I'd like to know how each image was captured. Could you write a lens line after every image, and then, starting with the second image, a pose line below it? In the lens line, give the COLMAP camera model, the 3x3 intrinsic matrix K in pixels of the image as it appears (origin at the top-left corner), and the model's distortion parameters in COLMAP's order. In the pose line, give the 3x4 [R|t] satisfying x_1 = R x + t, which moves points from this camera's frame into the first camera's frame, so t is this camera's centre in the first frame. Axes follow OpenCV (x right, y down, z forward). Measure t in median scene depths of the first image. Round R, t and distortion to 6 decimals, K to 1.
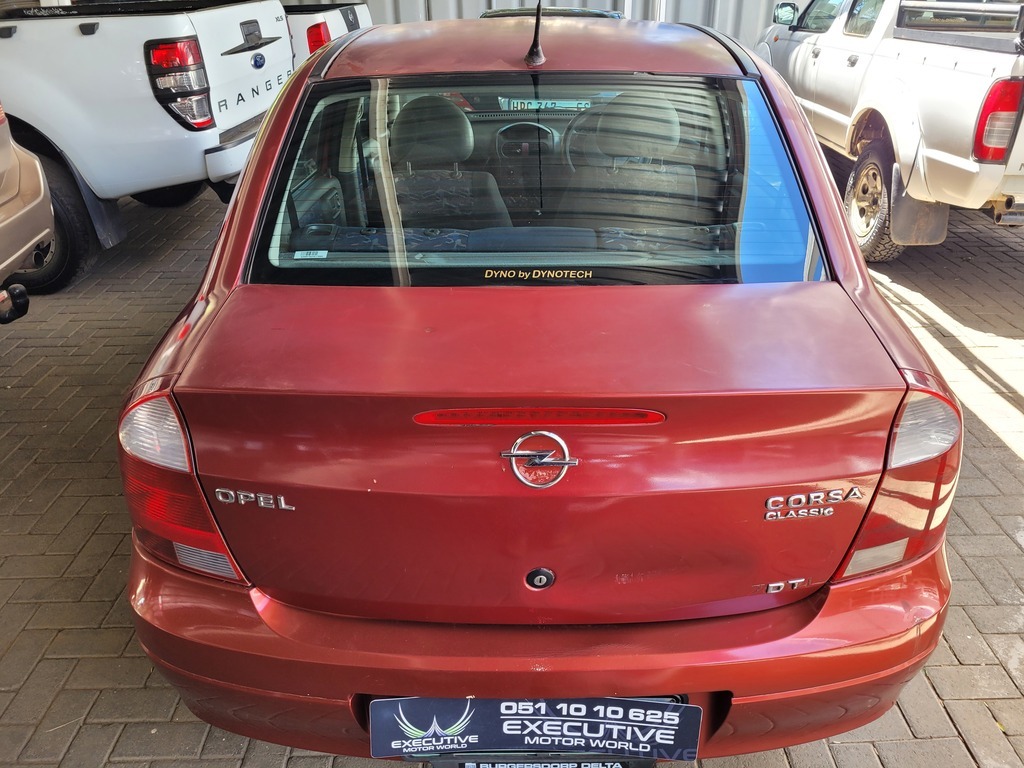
lens RADIAL K [[770.2, 0, 515.3], [0, 770.2, 384.2], [0, 0, 1]] dist [0.016382, -0.002518]
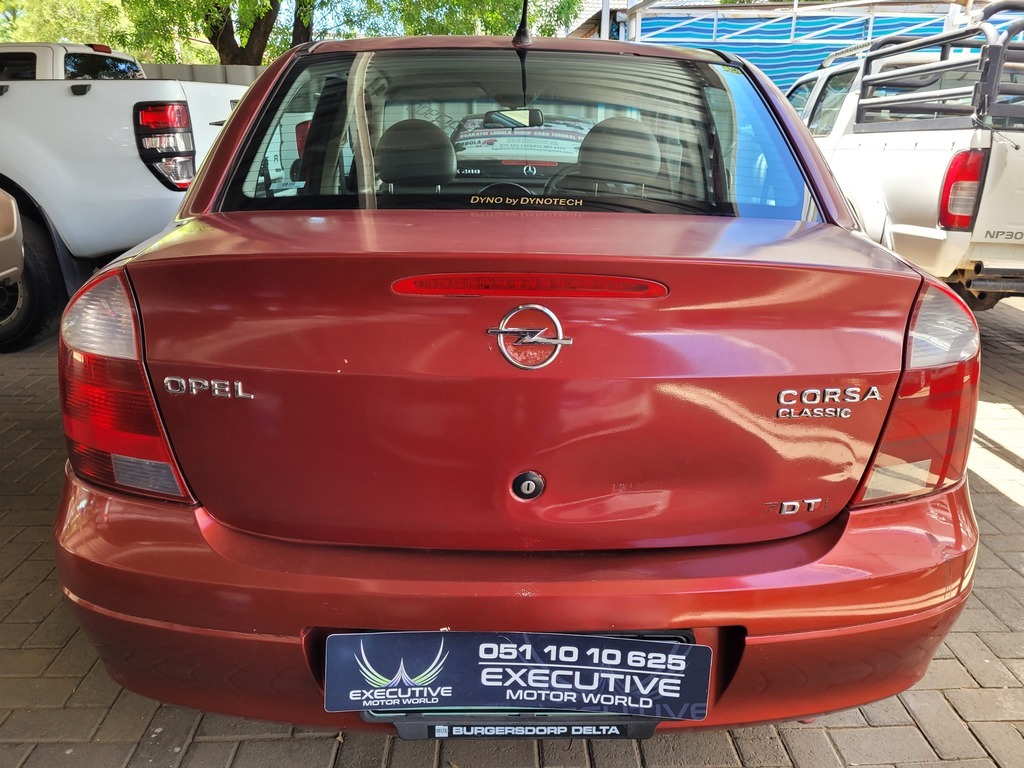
lens RADIAL K [[773.0, 0, 512.0], [0, 773.0, 384.0], [0, 0, 1]] dist [0.017806, -0.006920]
pose [[0.999364, 0.019110, 0.030113, -0.014011], [-0.014058, 0.987043, -0.159840, 0.260615], [-0.032778, 0.159315, 0.986684, 0.098975]]
